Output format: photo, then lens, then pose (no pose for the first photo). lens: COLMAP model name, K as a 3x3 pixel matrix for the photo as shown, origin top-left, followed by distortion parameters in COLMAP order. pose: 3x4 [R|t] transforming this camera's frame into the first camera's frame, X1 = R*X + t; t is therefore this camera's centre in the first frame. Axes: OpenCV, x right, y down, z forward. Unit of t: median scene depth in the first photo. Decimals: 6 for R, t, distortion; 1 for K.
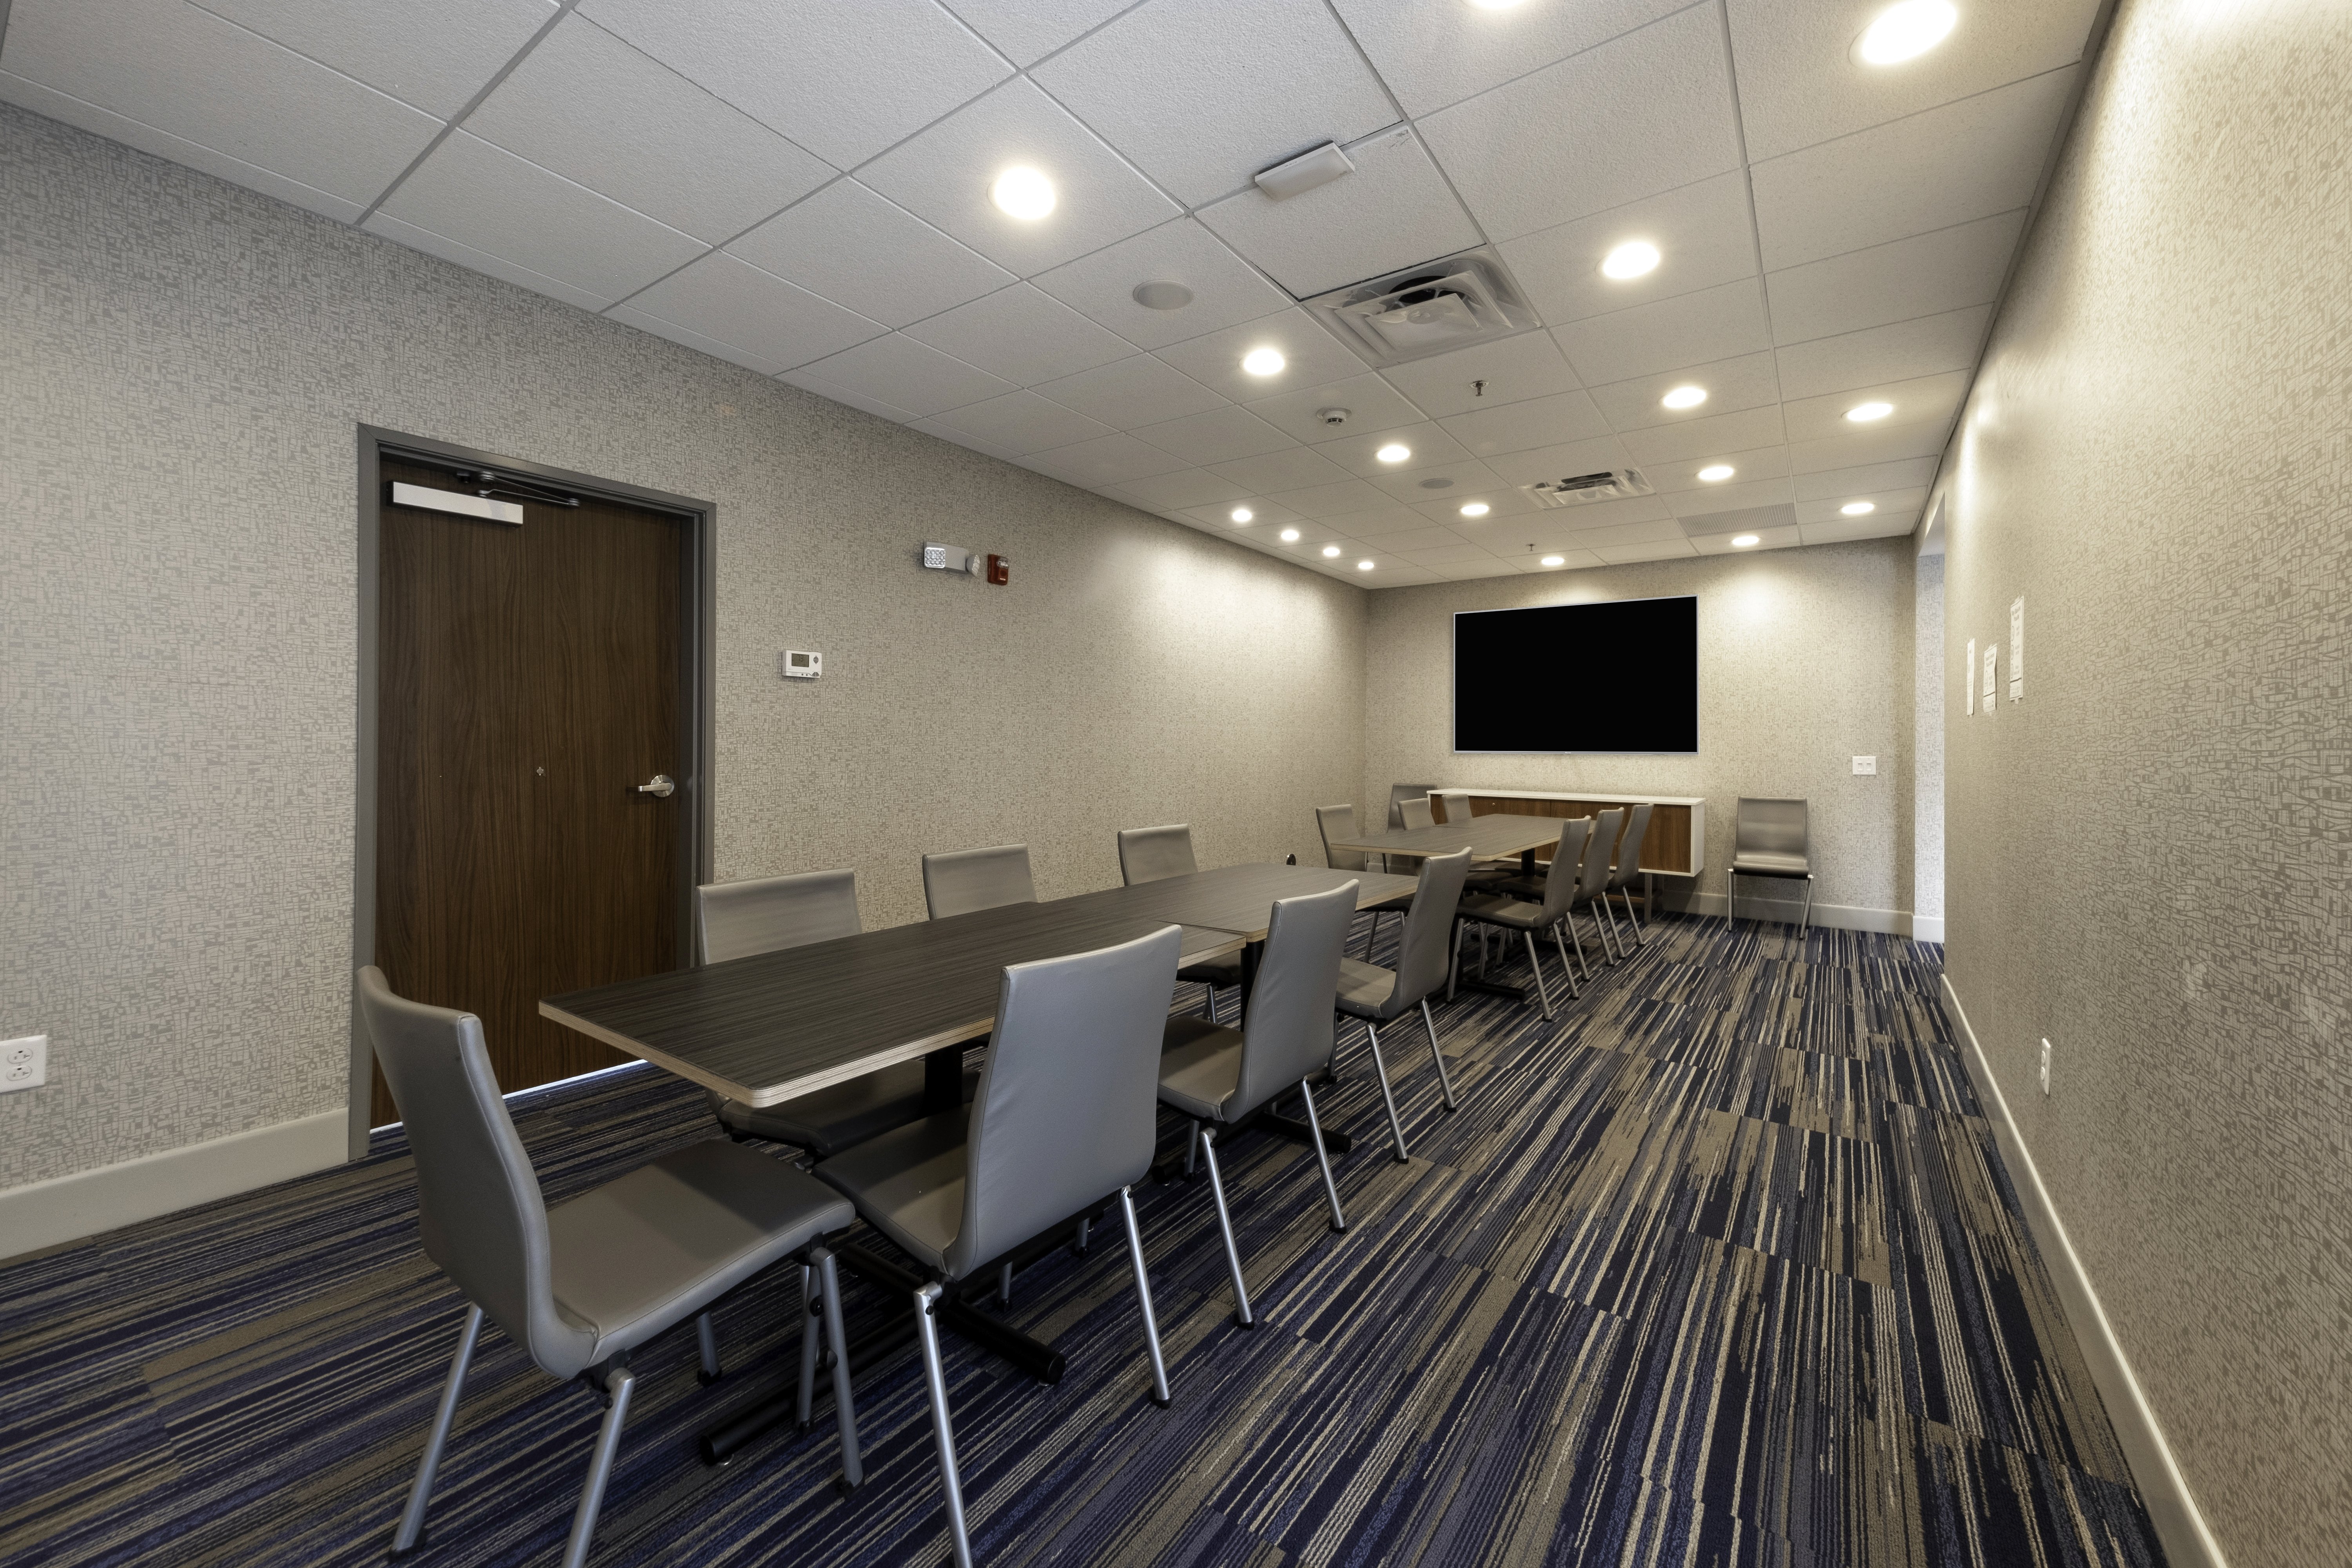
lens RADIAL K [[914.4, 0, 1190.5], [0, 914.4, 751.2], [0, 0, 1]] dist [0.001962, 0.008703]
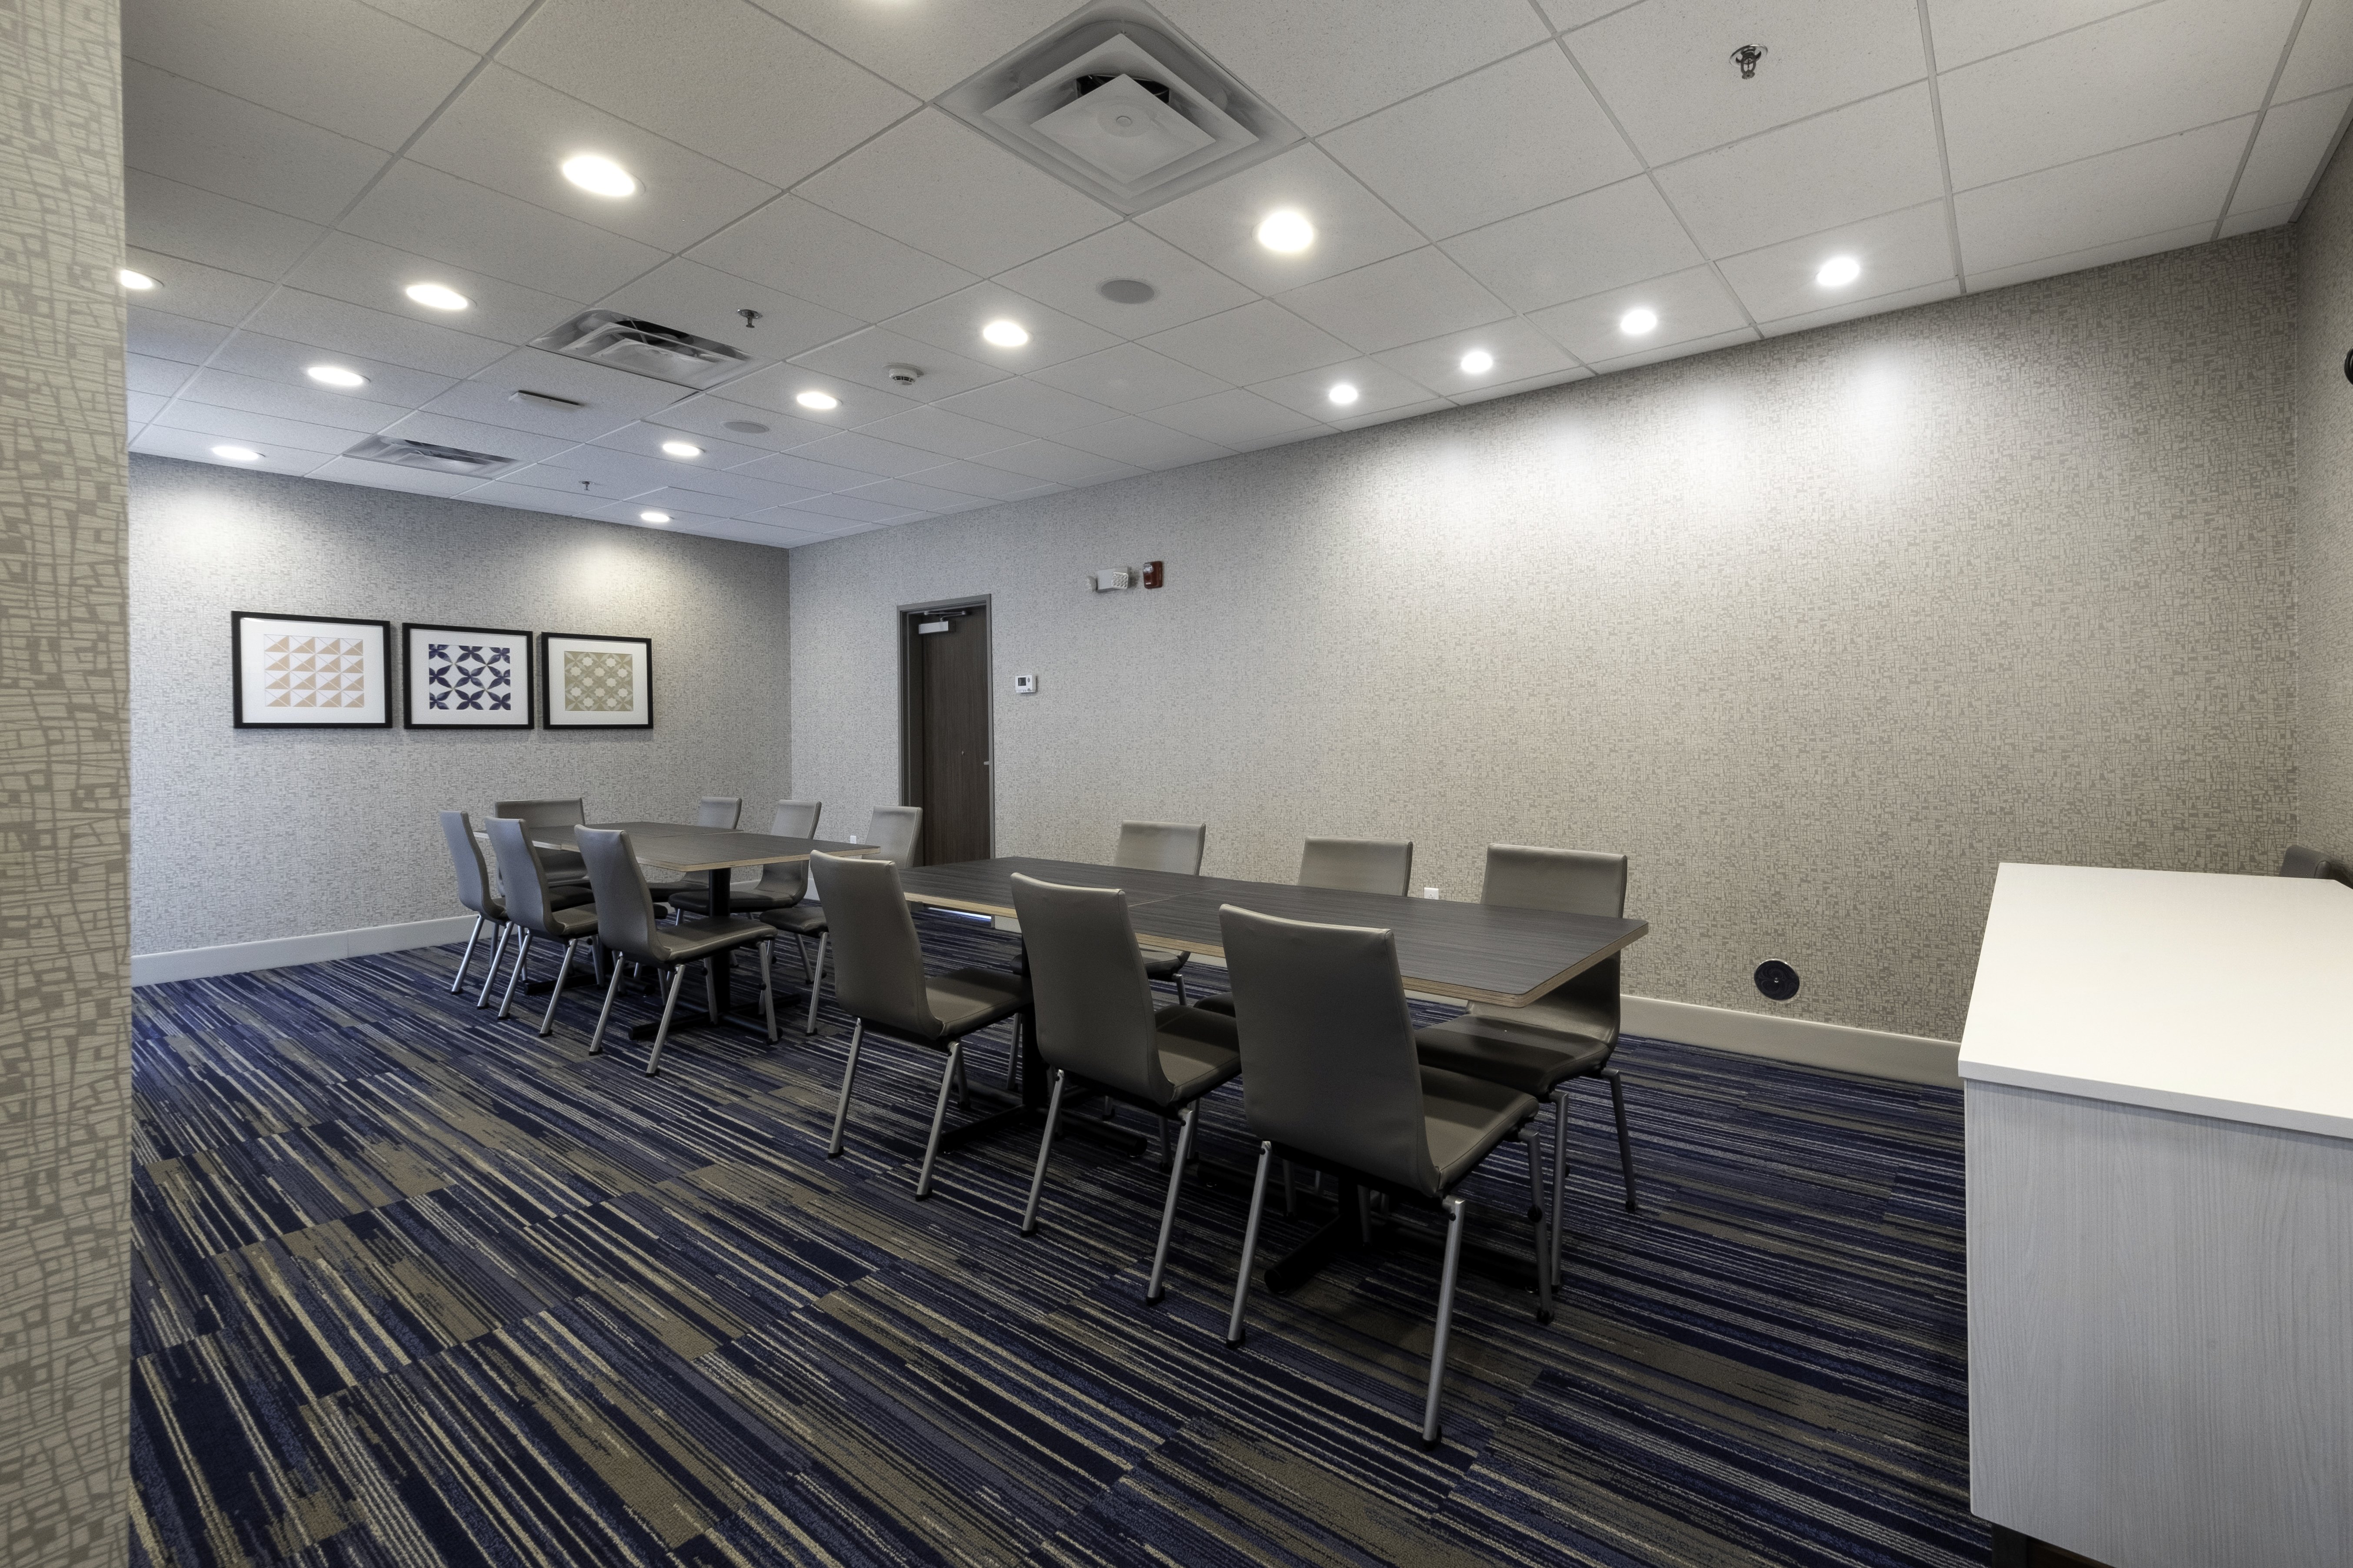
lens RADIAL K [[914.7, 0, 1191.0], [0, 914.7, 751.2], [0, 0, 1]] dist [0.001962, 0.008703]
pose [[-0.006693, 0.013221, -0.999890, 1.338106], [0.004550, 0.999903, 0.013190, -0.005988], [0.999967, -0.004461, -0.006752, 1.616645]]
